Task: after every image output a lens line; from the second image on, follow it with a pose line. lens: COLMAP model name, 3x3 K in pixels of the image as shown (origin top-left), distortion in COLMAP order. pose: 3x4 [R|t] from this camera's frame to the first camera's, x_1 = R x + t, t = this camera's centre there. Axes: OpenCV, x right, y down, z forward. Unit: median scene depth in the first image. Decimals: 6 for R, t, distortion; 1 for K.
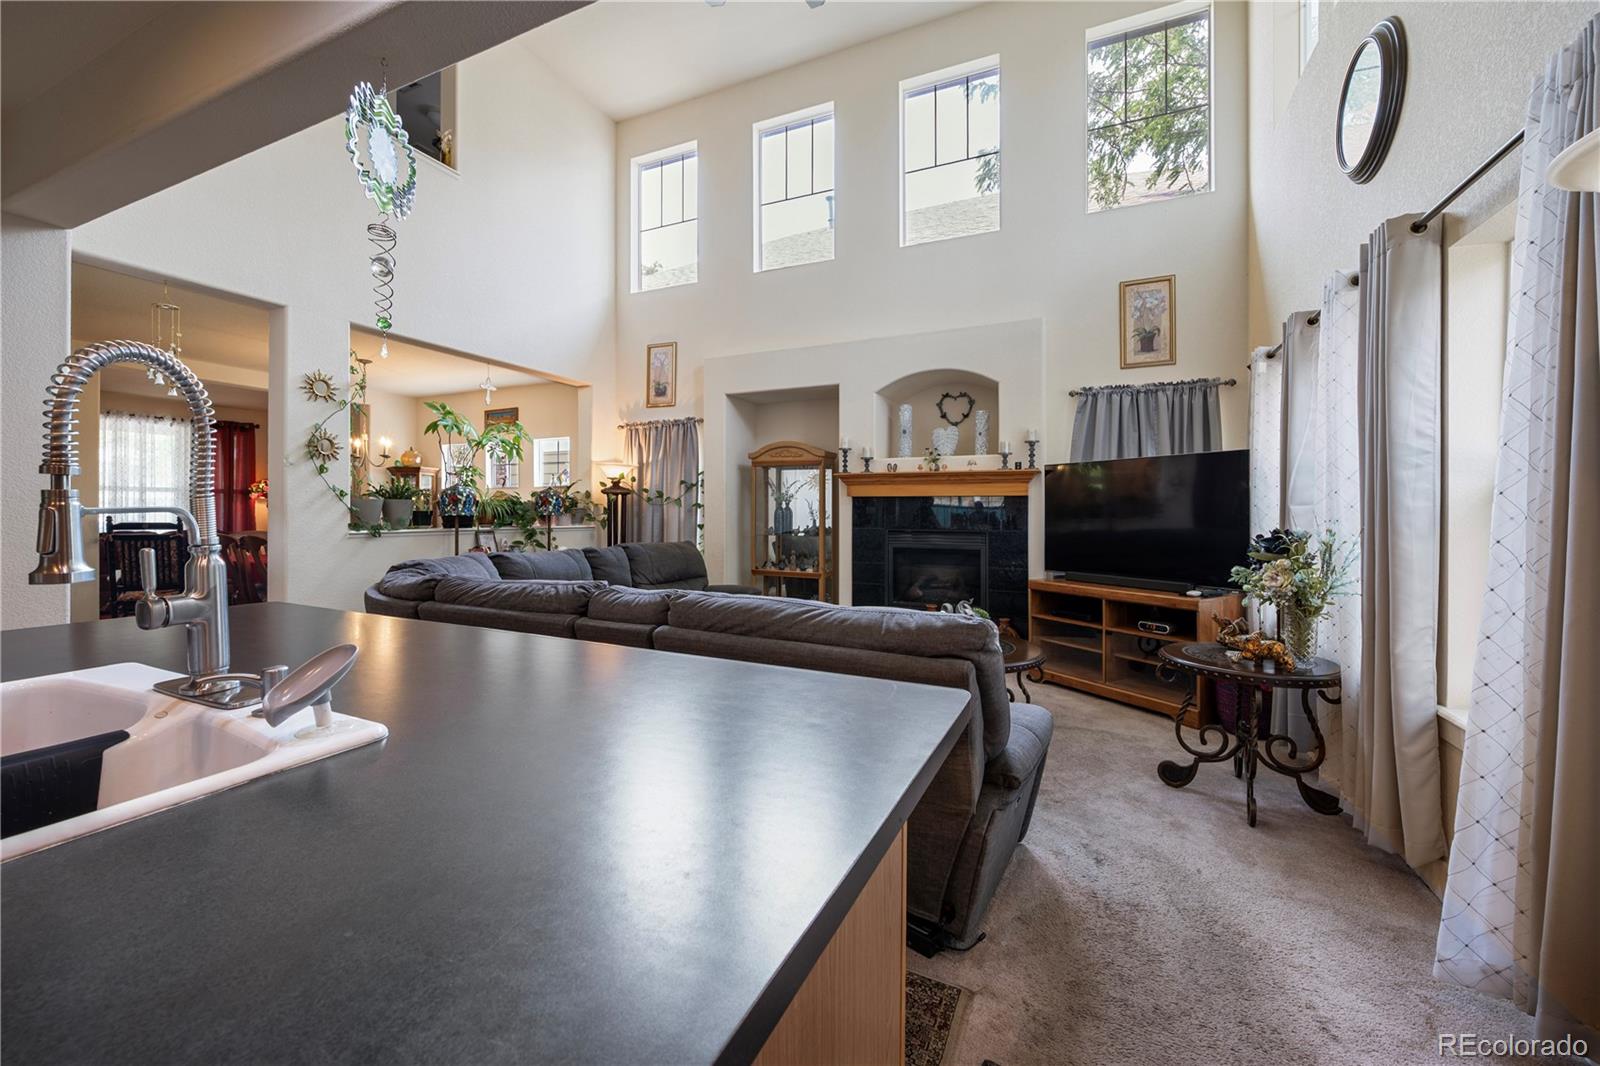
lens RADIAL K [[639.0, 0, 796.6], [0, 639.0, 519.3], [0, 0, 1]] dist [-0.004445, 0.000418]
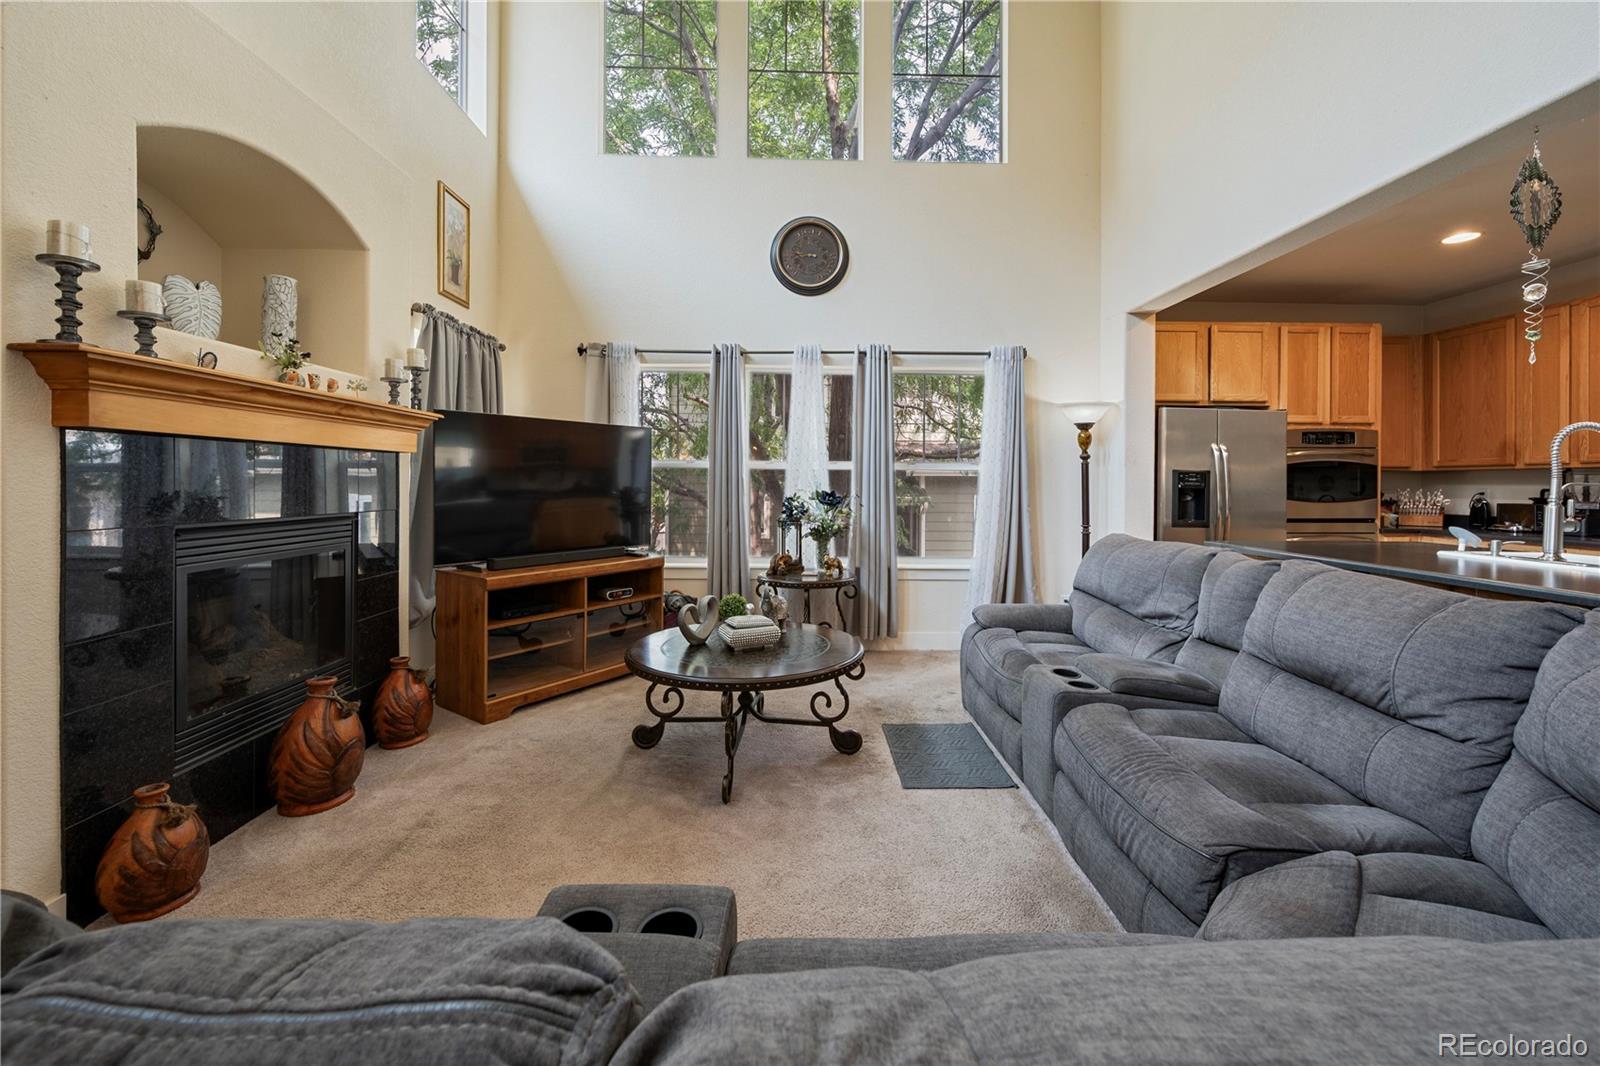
lens RADIAL K [[639.0, 0, 809.5], [0, 639.0, 490.3], [0, 0, 1]] dist [-0.004445, 0.000418]
pose [[-0.437613, -0.016061, 0.899020, -0.340196], [0.005490, 0.999774, 0.020534, -0.009651], [-0.899146, 0.013921, -0.437426, 0.835054]]
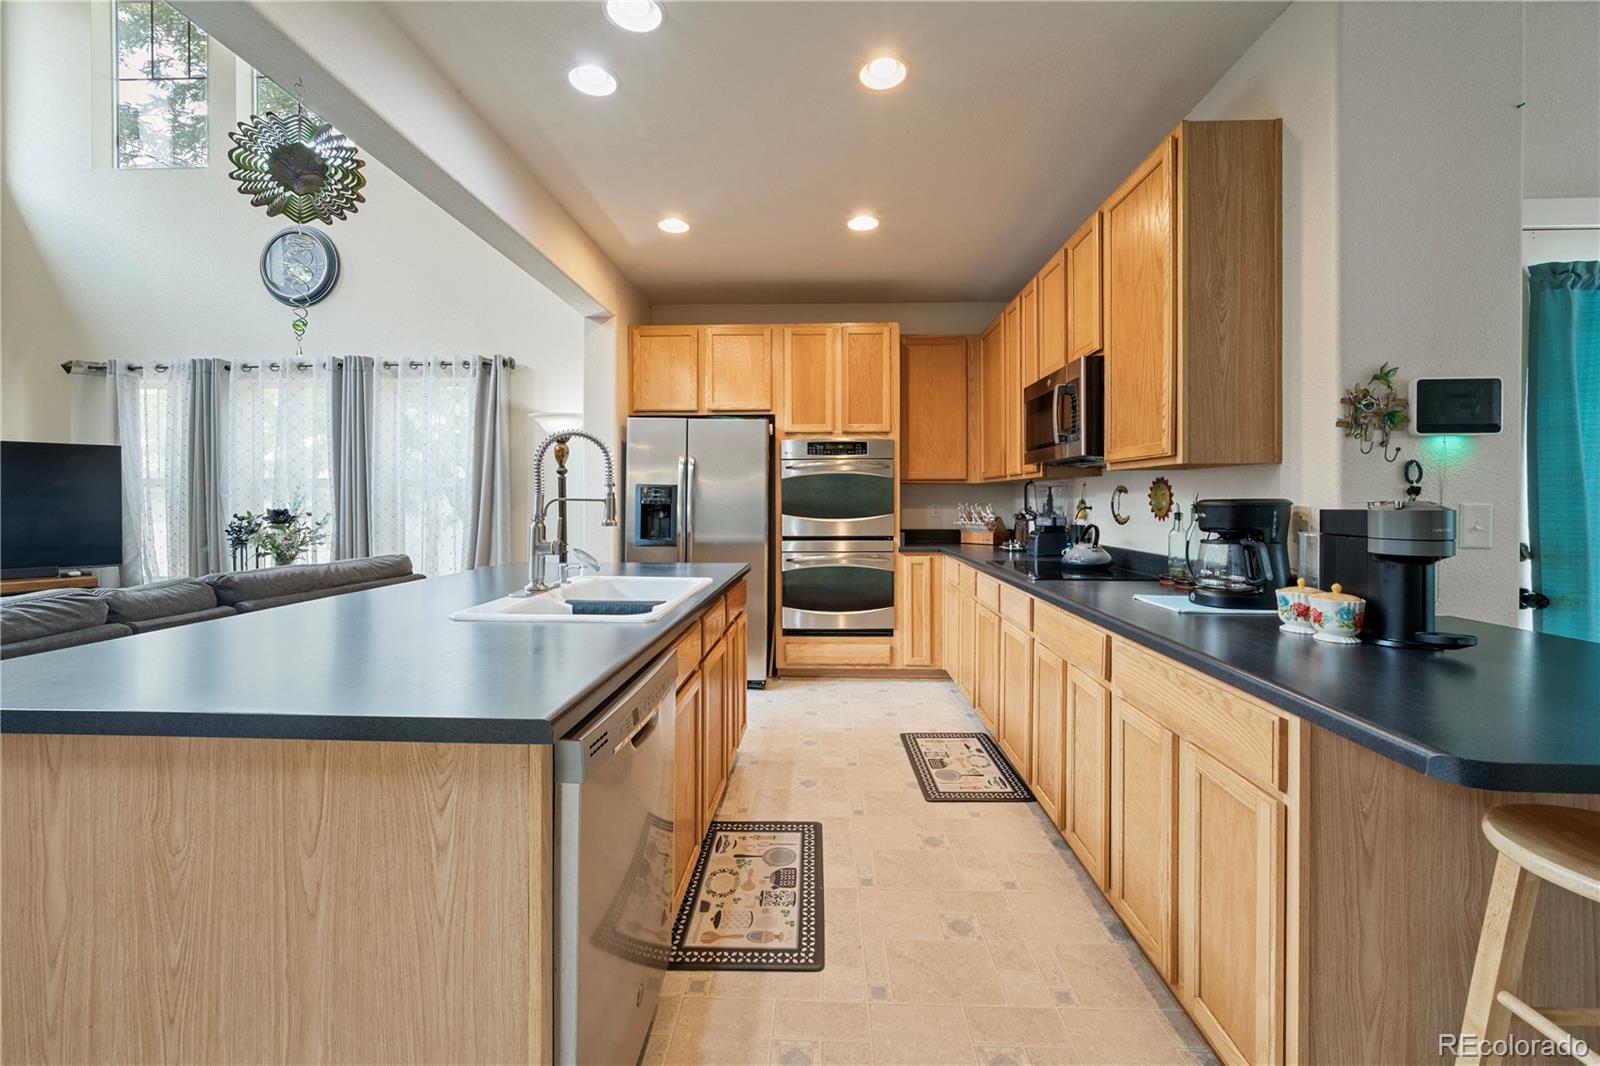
lens RADIAL K [[639.0, 0, 806.5], [0, 639.0, 501.6], [0, 0, 1]] dist [-0.004445, 0.000418]
pose [[-0.388317, -0.008648, 0.921485, -0.577322], [0.011416, 0.999834, 0.014194, -0.005057], [-0.921455, 0.016031, -0.388154, 0.185435]]
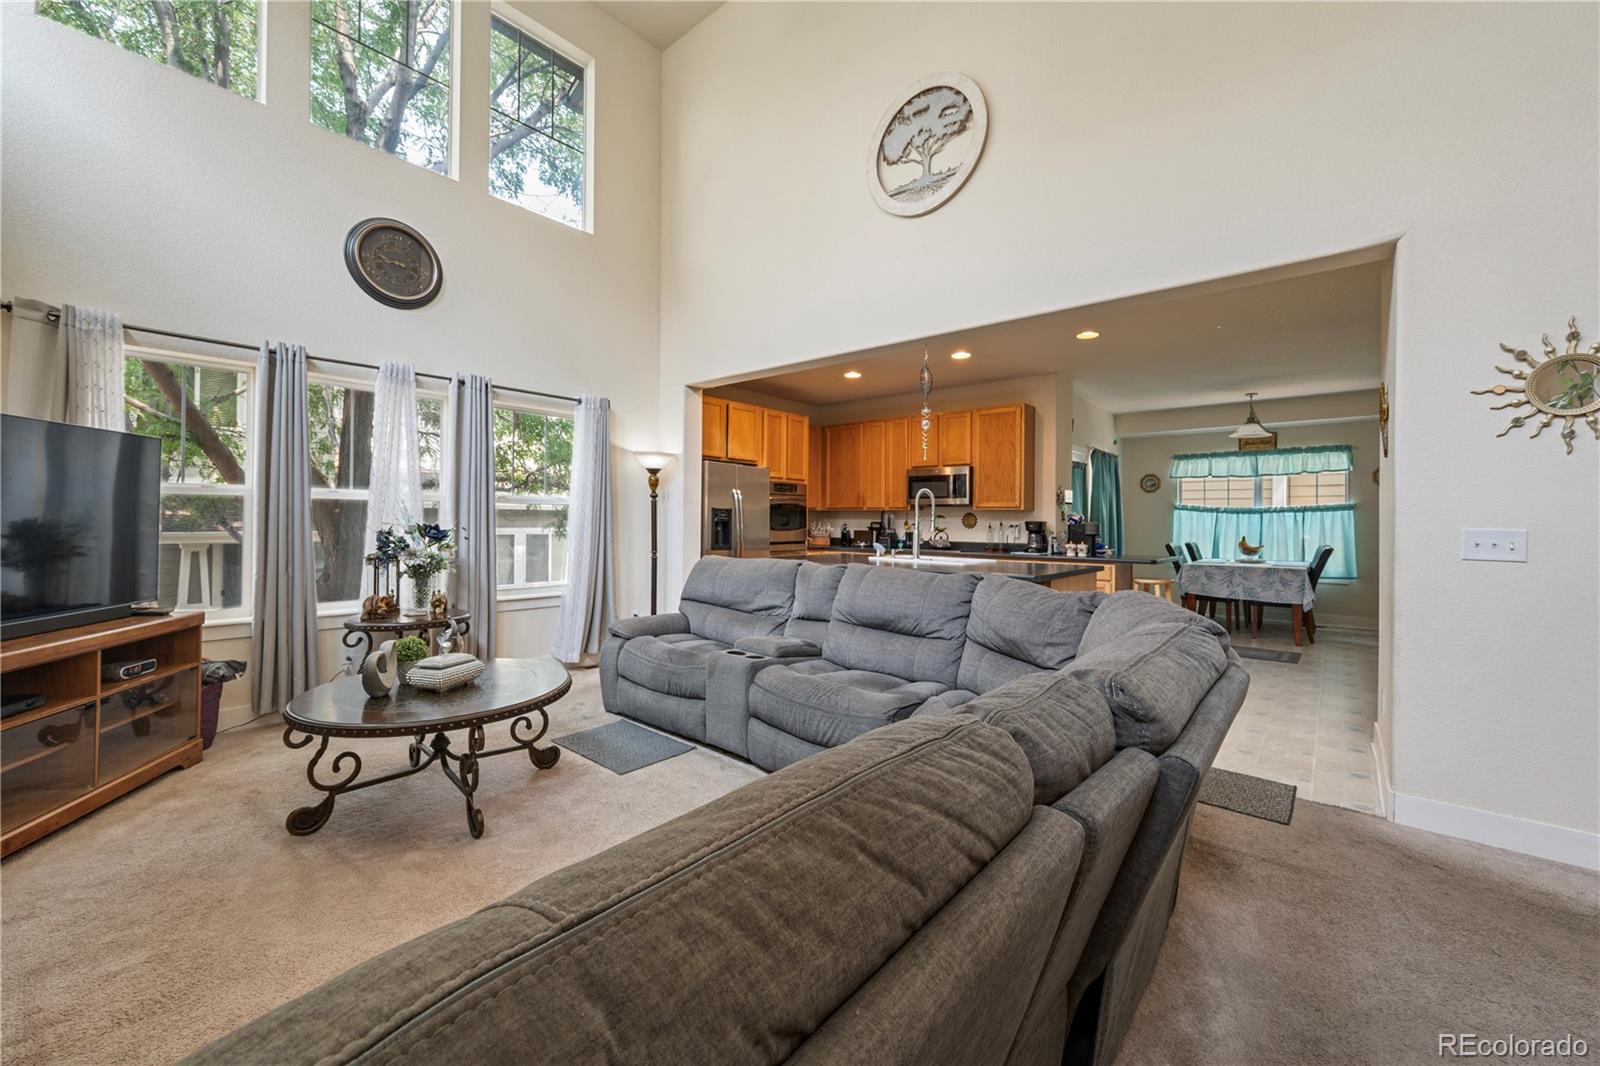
lens RADIAL K [[639.0, 0, 790.9], [0, 639.0, 517.4], [0, 0, 1]] dist [-0.004445, 0.000418]
pose [[-0.961614, -0.013642, 0.274067, -0.242172], [-0.011277, 0.999884, 0.010204, -0.012623], [-0.274174, 0.006722, -0.961656, 1.069946]]
